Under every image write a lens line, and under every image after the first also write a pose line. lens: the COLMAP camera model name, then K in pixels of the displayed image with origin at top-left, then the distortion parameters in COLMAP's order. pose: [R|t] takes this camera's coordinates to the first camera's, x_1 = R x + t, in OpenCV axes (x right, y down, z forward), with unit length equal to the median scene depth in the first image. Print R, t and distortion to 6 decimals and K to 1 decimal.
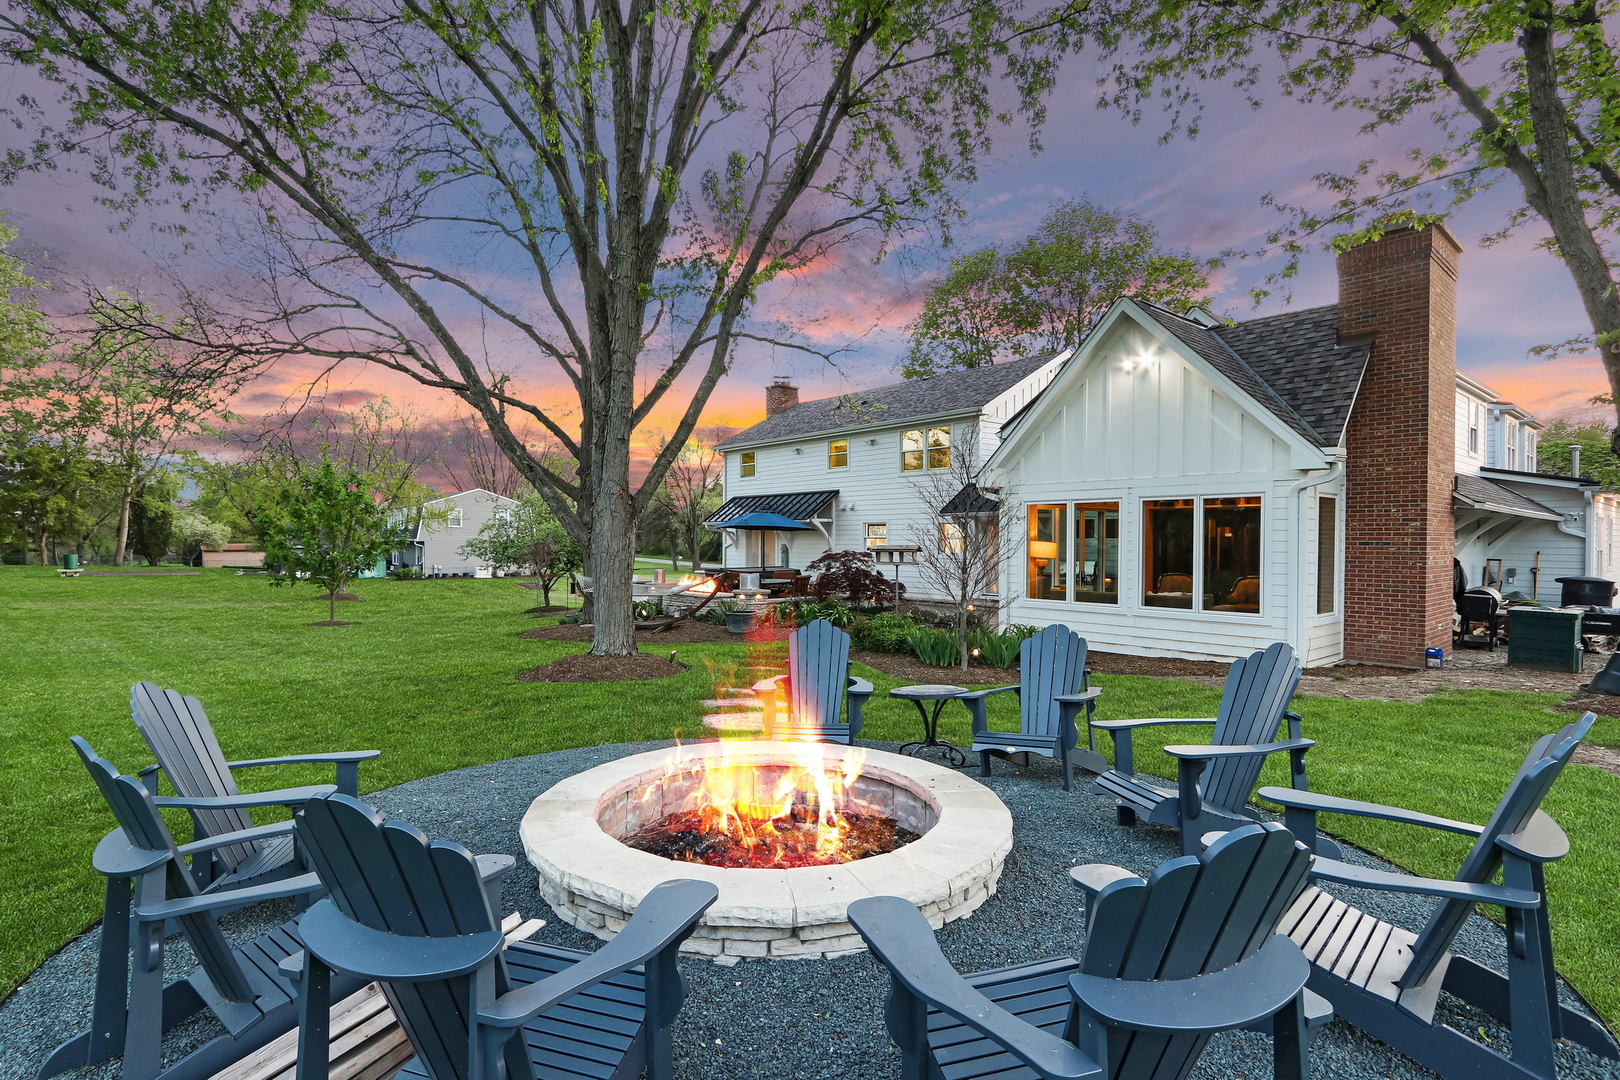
lens RADIAL K [[772.4, 0, 783.9], [0, 772.4, 556.3], [0, 0, 1]] dist [-0.008821, -0.000900]
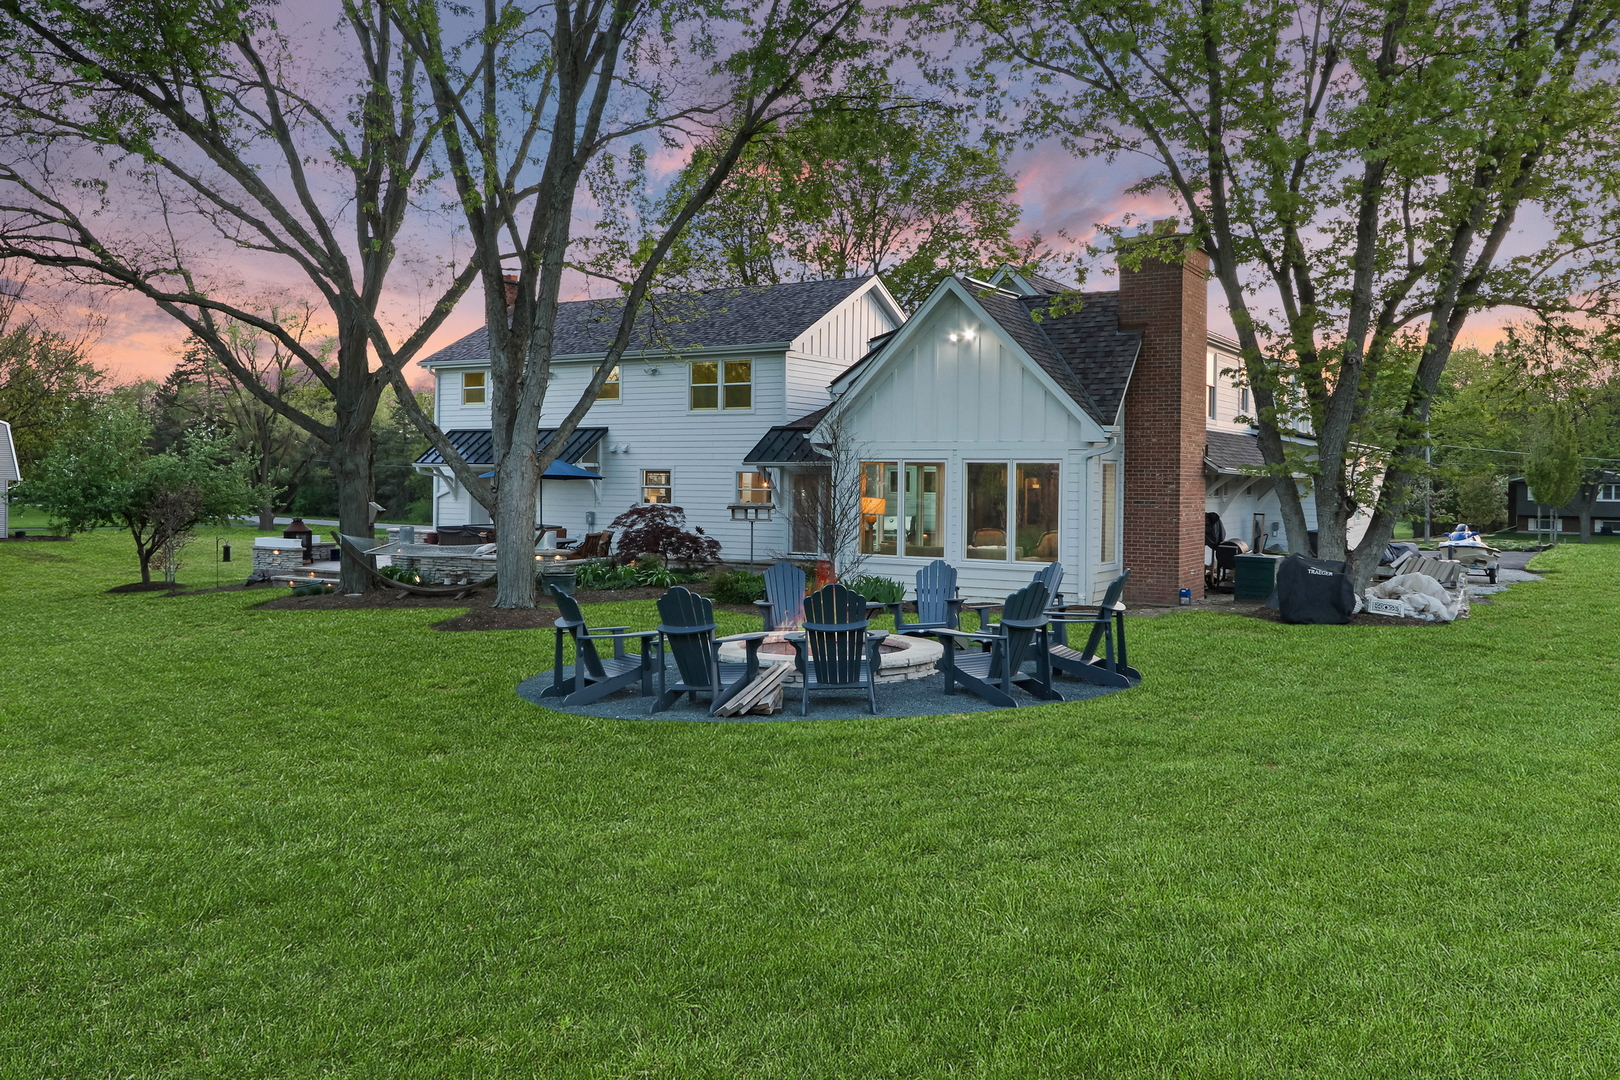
lens RADIAL K [[1232.3, 0, 808.1], [0, 1232.3, 492.8], [0, 0, 1]] dist [-0.001153, 0.001011]
pose [[0.942633, 0.004972, 0.333795, -0.294591], [-0.001700, 0.999948, -0.010093, -0.009385], [-0.333828, 0.008947, 0.942592, -0.513719]]
